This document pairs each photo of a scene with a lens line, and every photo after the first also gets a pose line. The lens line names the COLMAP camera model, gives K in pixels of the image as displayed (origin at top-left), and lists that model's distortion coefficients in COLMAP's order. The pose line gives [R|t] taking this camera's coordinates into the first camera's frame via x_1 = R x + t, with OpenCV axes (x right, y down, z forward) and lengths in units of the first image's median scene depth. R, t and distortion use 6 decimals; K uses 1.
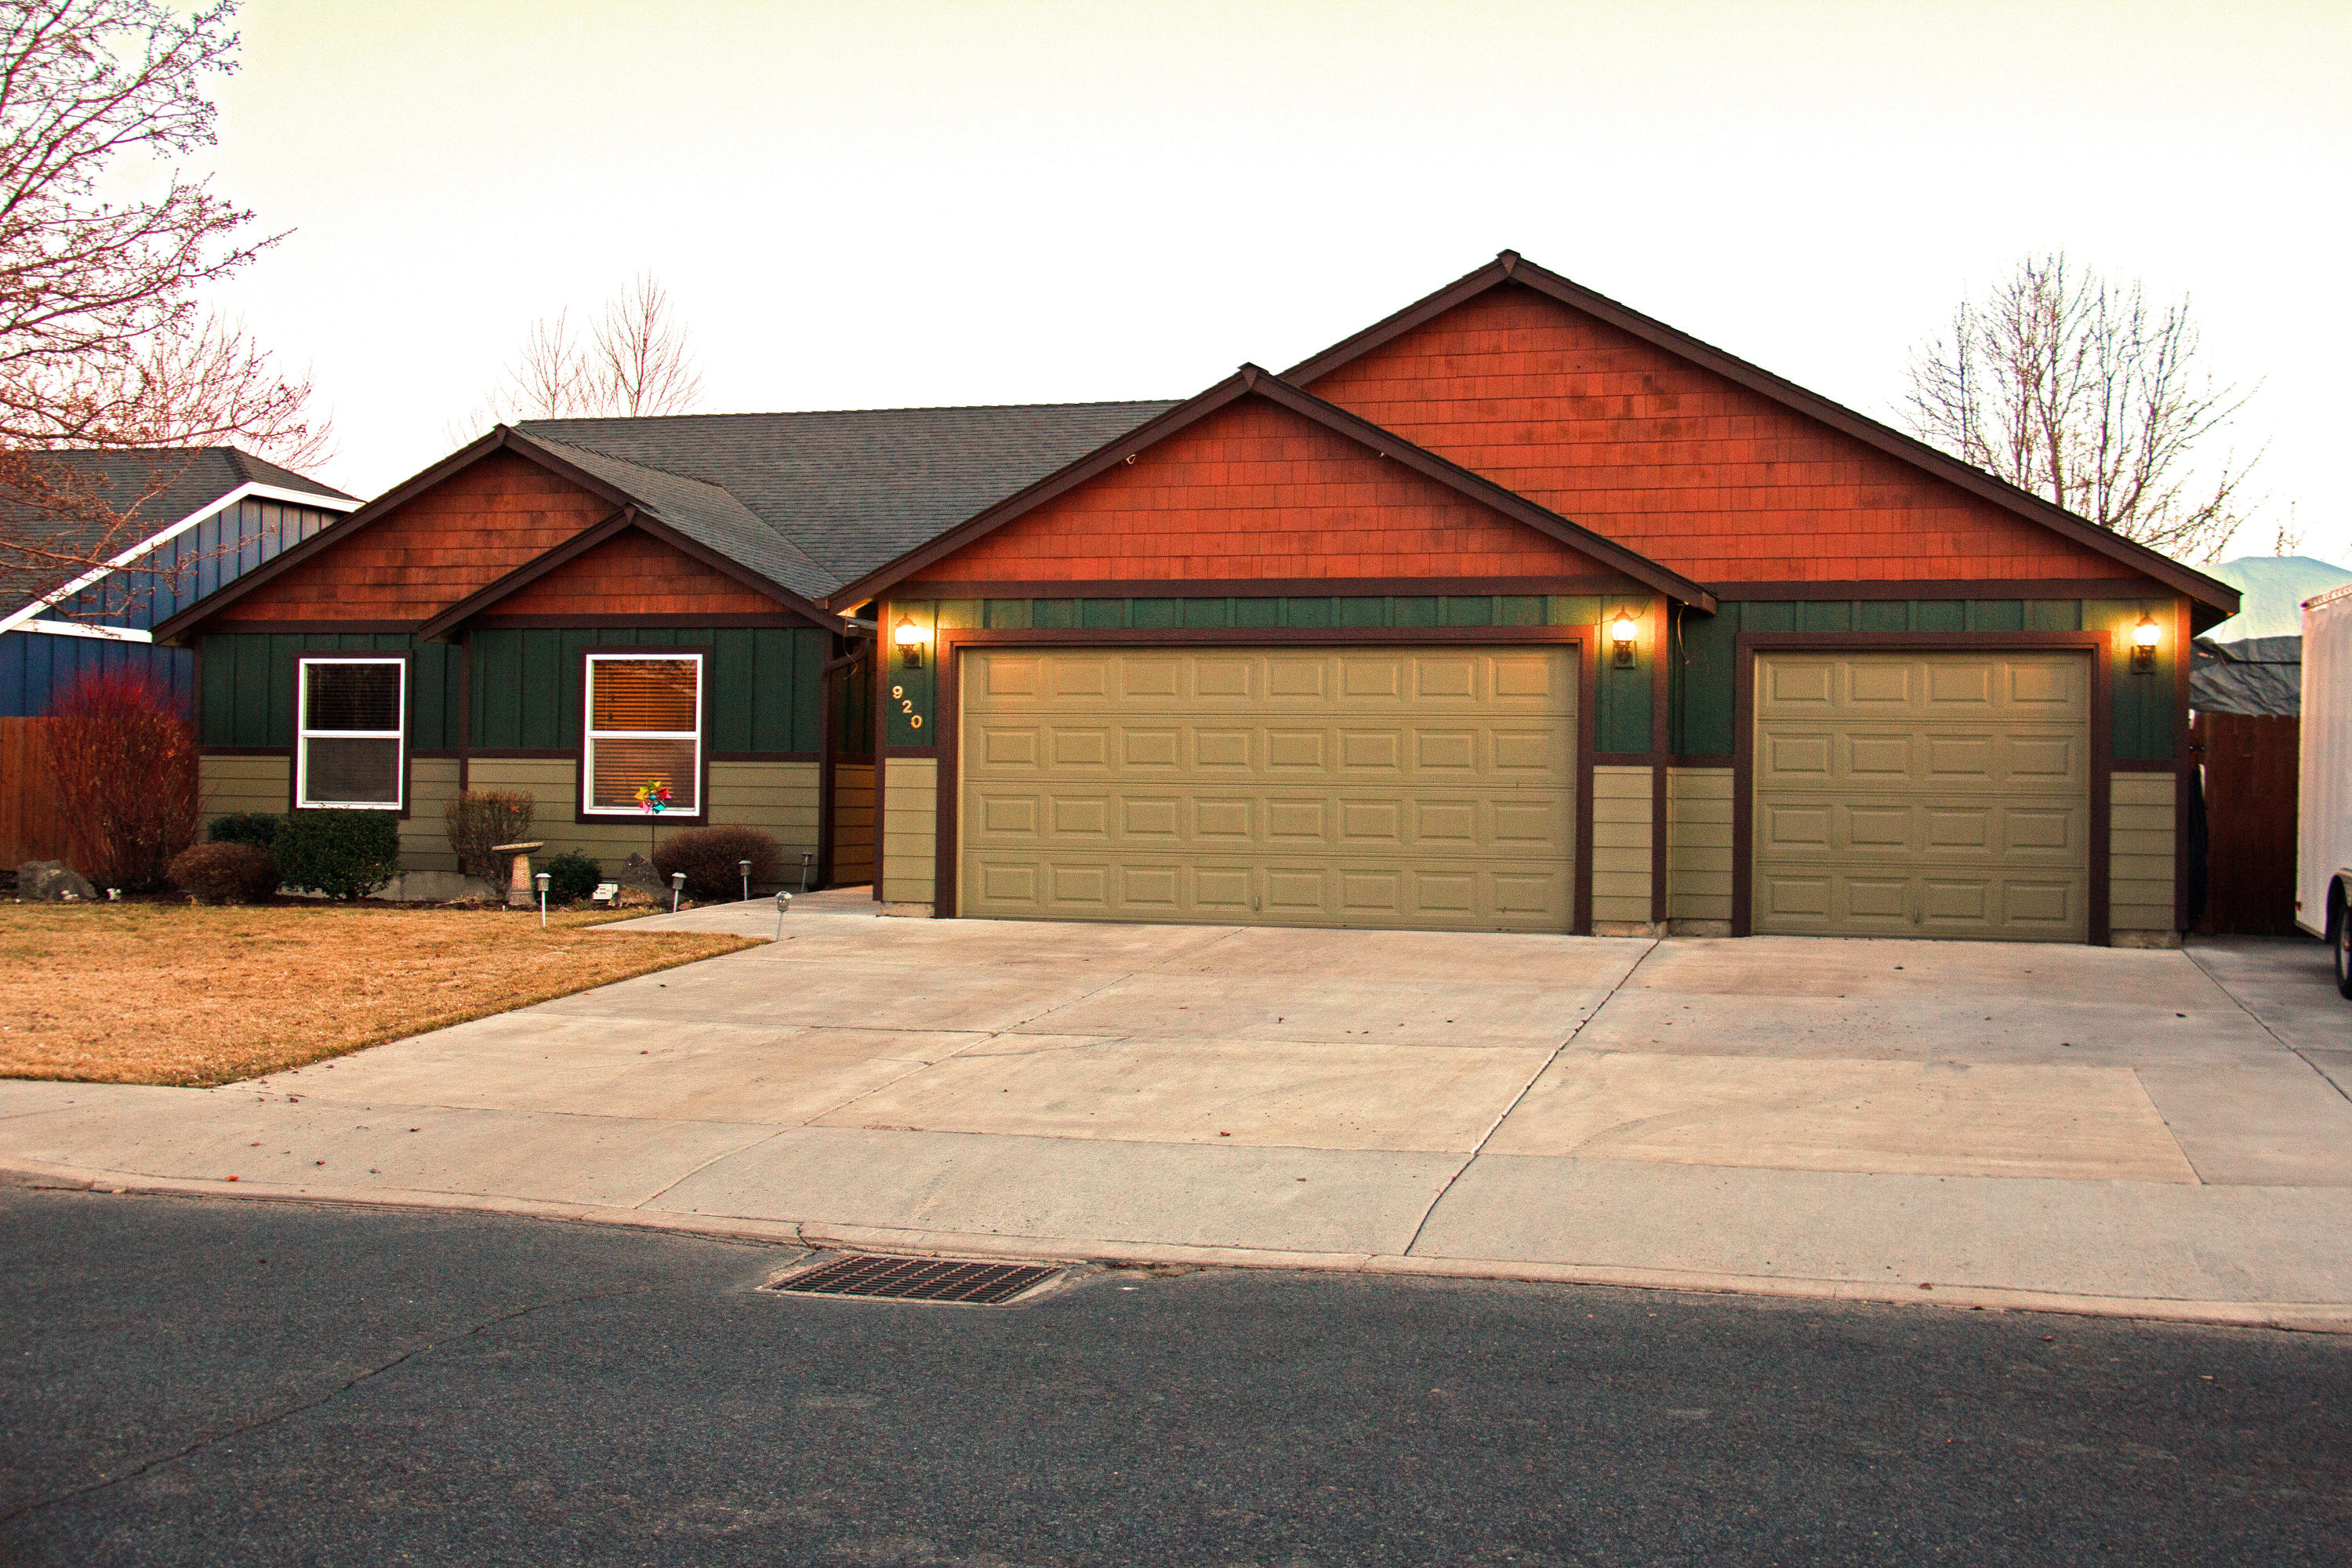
lens RADIAL K [[2458.1, 0, 1176.0], [0, 2458.1, 784.0], [0, 0, 1]] dist [-0.094835, 0.301756]
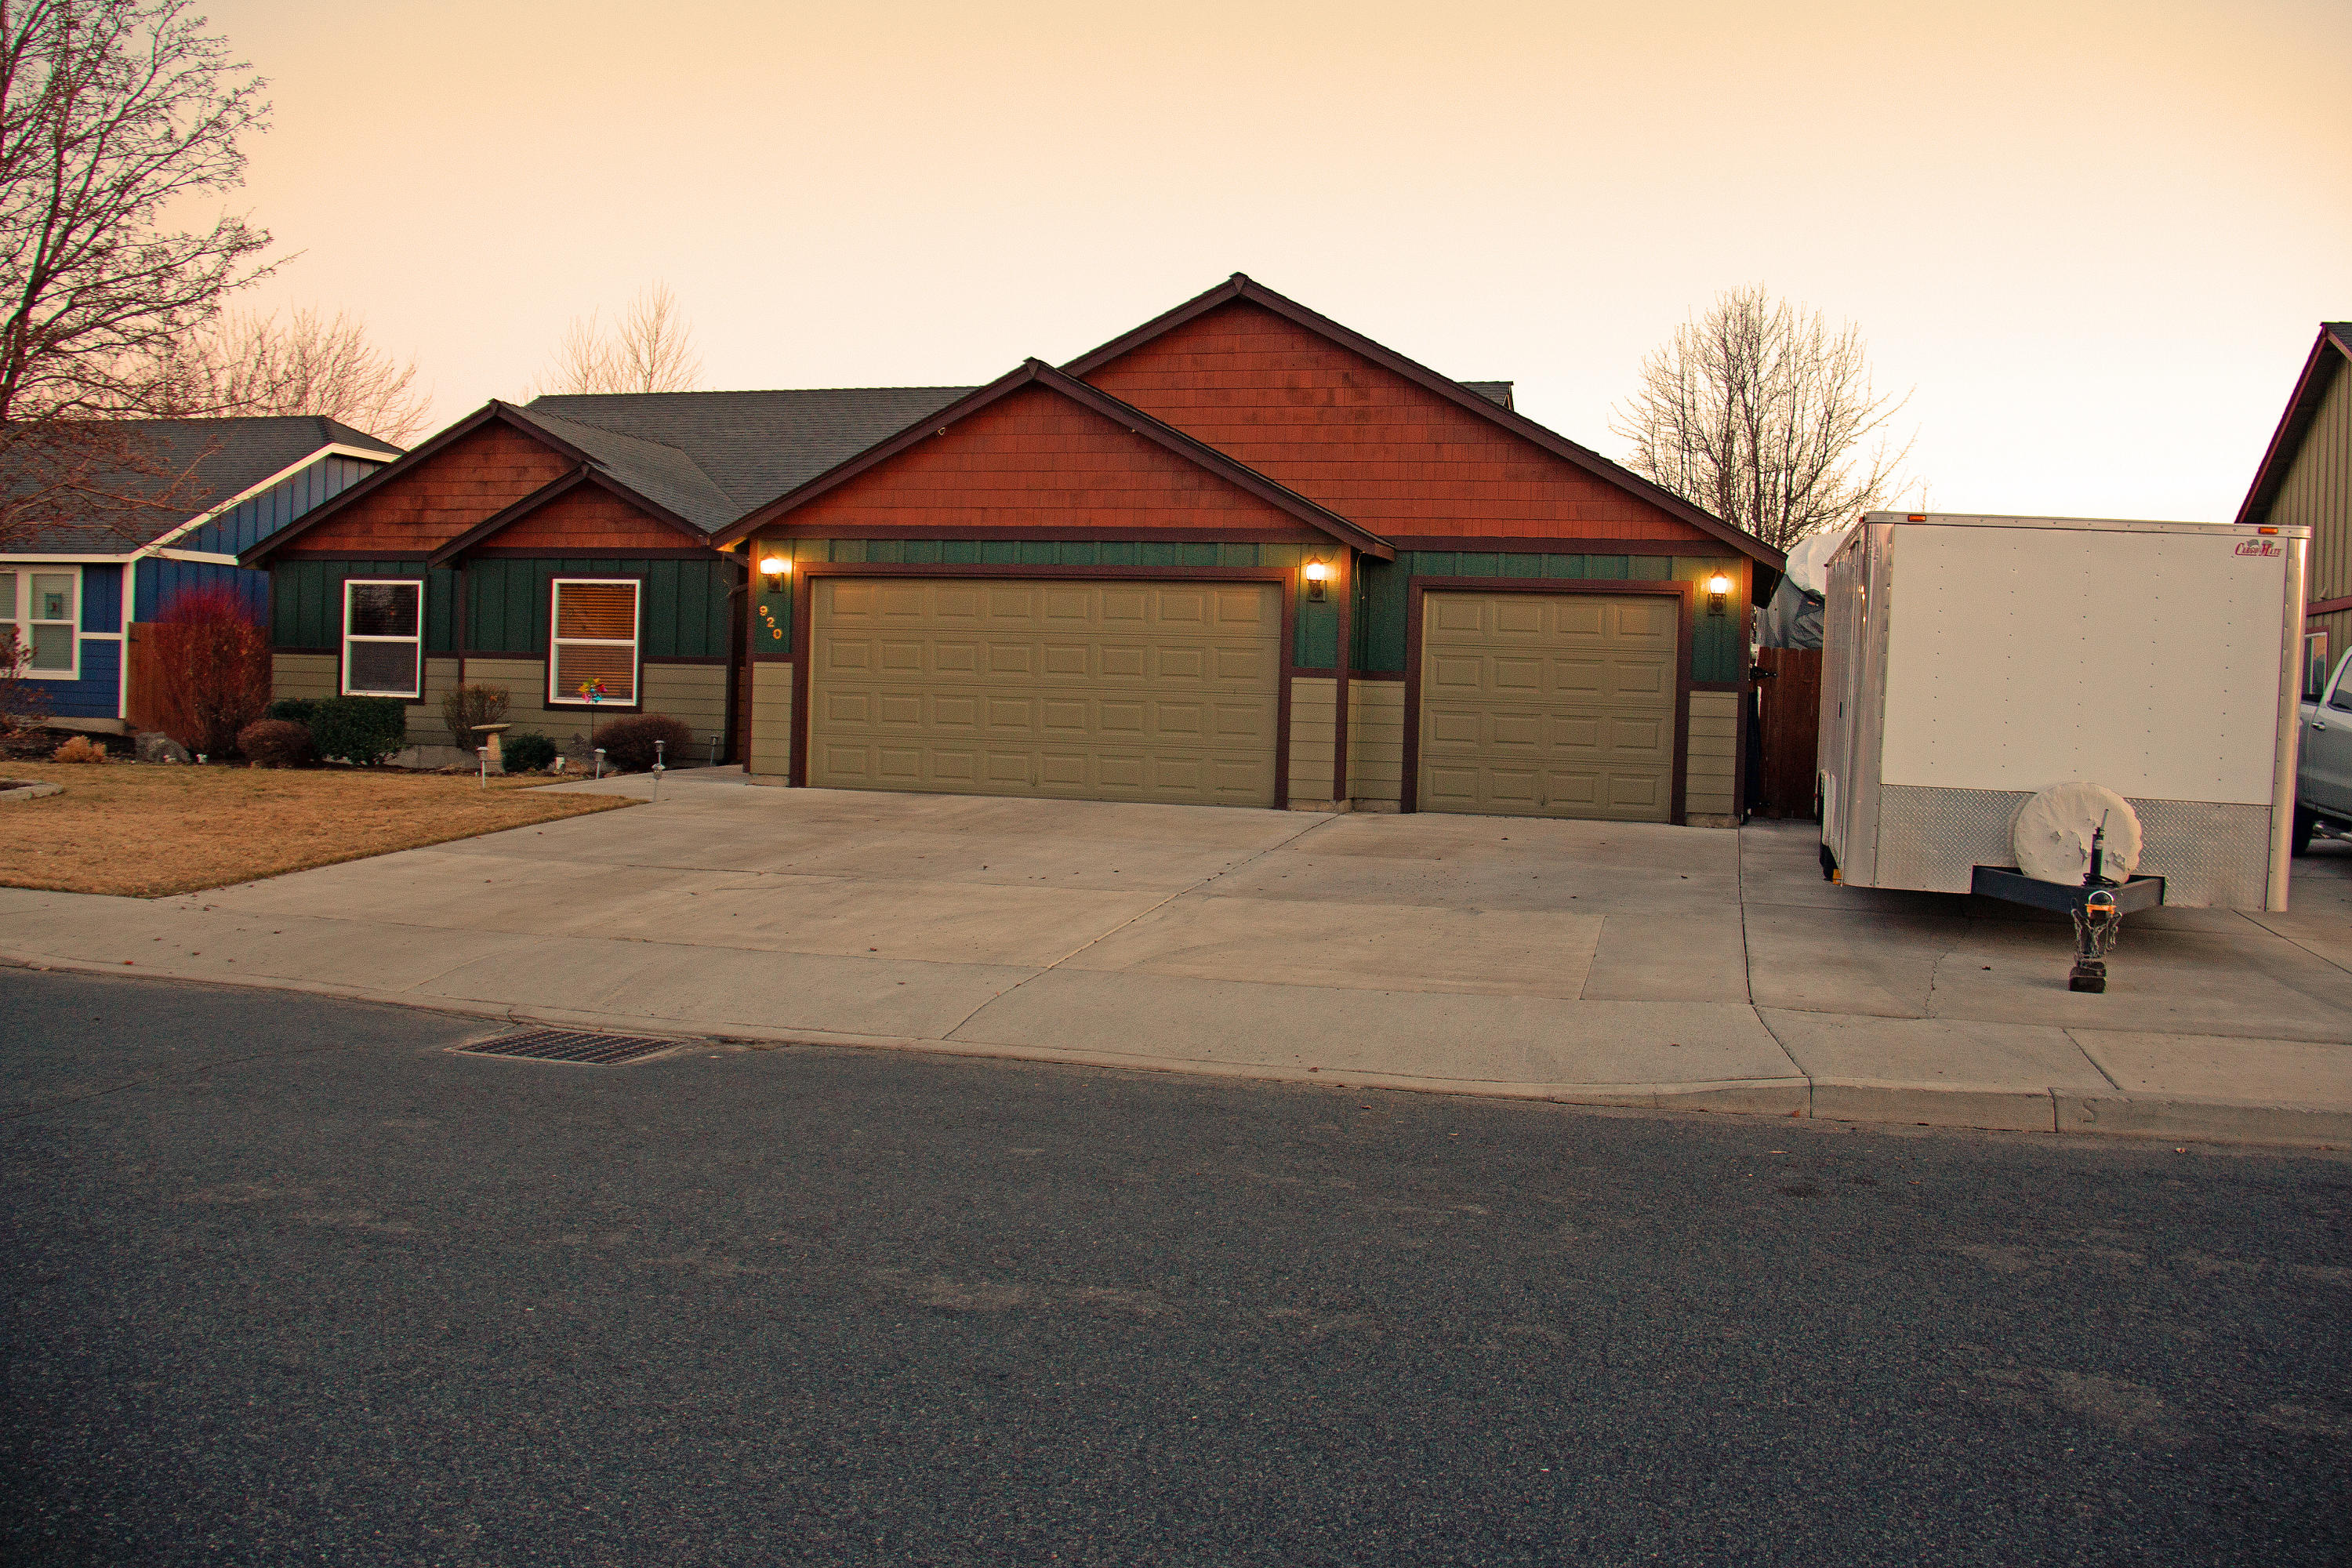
lens RADIAL K [[1971.0, 0, 1219.4], [0, 1971.0, 777.3], [0, 0, 1]] dist [-0.176618, 0.145778]
pose [[0.999747, 0.018804, 0.012328, 0.117792], [-0.019312, 0.998912, 0.042456, 0.001694], [-0.011516, -0.042683, 0.999022, -0.026975]]
